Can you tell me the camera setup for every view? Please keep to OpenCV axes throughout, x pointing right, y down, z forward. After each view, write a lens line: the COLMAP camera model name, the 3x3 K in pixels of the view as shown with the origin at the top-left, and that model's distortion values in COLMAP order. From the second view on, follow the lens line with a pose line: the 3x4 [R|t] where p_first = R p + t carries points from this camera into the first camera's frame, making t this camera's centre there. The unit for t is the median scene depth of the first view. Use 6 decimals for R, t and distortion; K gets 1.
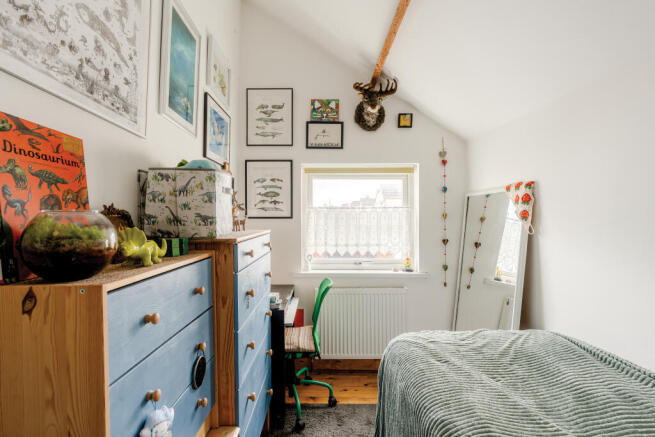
lens RADIAL K [[312.1, 0, 327.5], [0, 312.1, 198.8], [0, 0, 1]] dist [-0.000224, 0.000620]
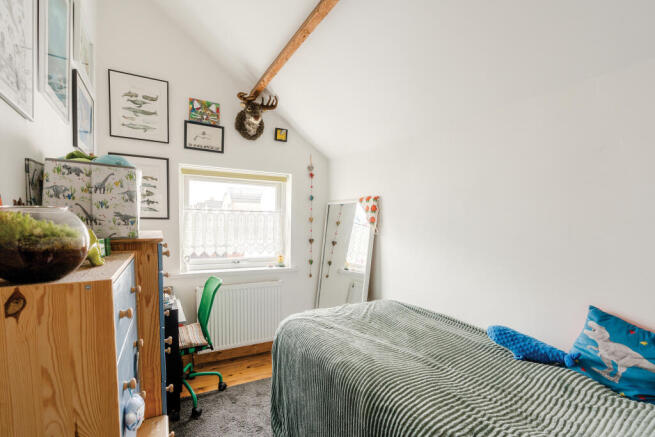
lens RADIAL K [[295.7, 0, 329.3], [0, 295.7, 217.3], [0, 0, 1]] dist [-0.001353, 0.000241]
pose [[0.877479, 0.023473, 0.479039, -0.162274], [-0.046857, 0.998219, 0.036917, -0.001162], [-0.477320, -0.054841, 0.877017, -0.059393]]
